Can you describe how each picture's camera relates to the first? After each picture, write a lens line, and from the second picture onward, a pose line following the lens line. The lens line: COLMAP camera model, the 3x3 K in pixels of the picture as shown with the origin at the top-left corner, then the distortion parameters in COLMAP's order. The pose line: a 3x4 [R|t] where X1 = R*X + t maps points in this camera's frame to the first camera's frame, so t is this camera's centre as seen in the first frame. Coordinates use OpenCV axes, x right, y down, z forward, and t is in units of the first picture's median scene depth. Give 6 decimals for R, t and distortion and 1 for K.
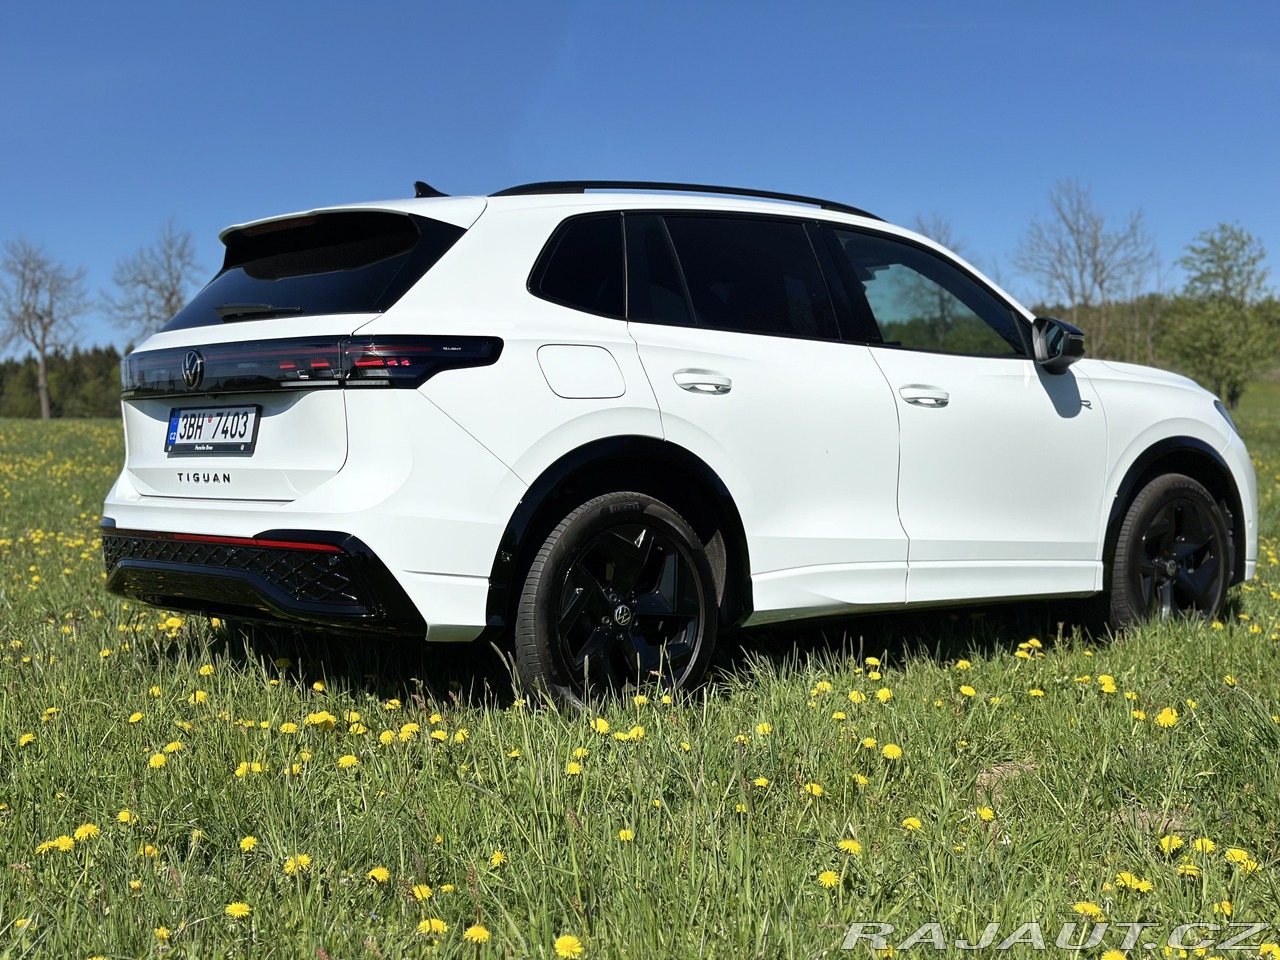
lens RADIAL K [[1759.7, 0, 643.2], [0, 1759.7, 476.1], [0, 0, 1]] dist [0.080173, 0.000000]
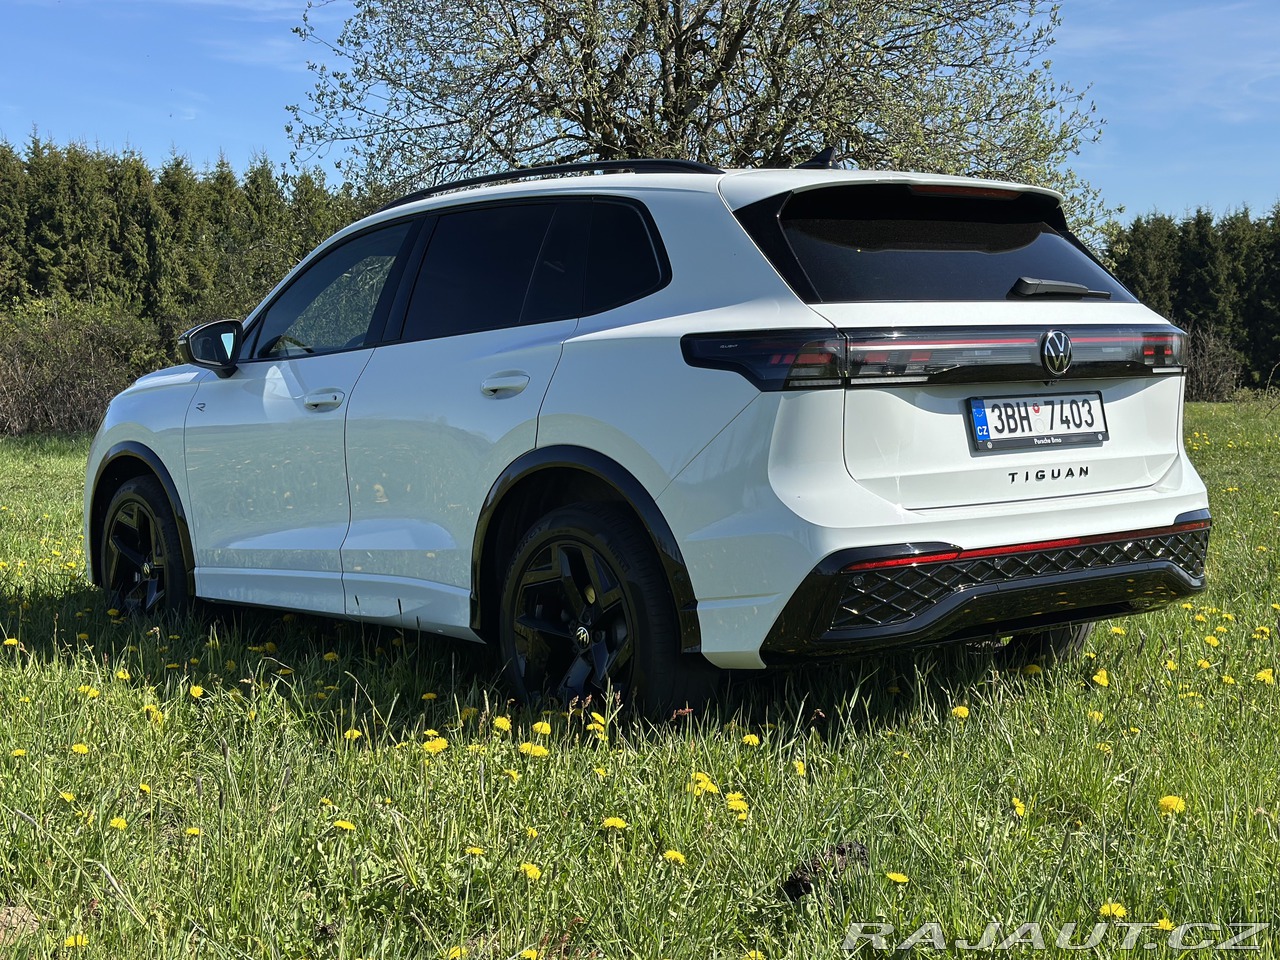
lens RADIAL K [[1759.7, 0, 638.2], [0, 1759.7, 475.6], [0, 0, 1]] dist [0.080173, 0.000000]
pose [[0.030758, 0.006782, 0.999504, -1.135932], [0.089028, 0.995984, -0.009498, -0.008494], [-0.995554, 0.089276, 0.030031, 1.183683]]
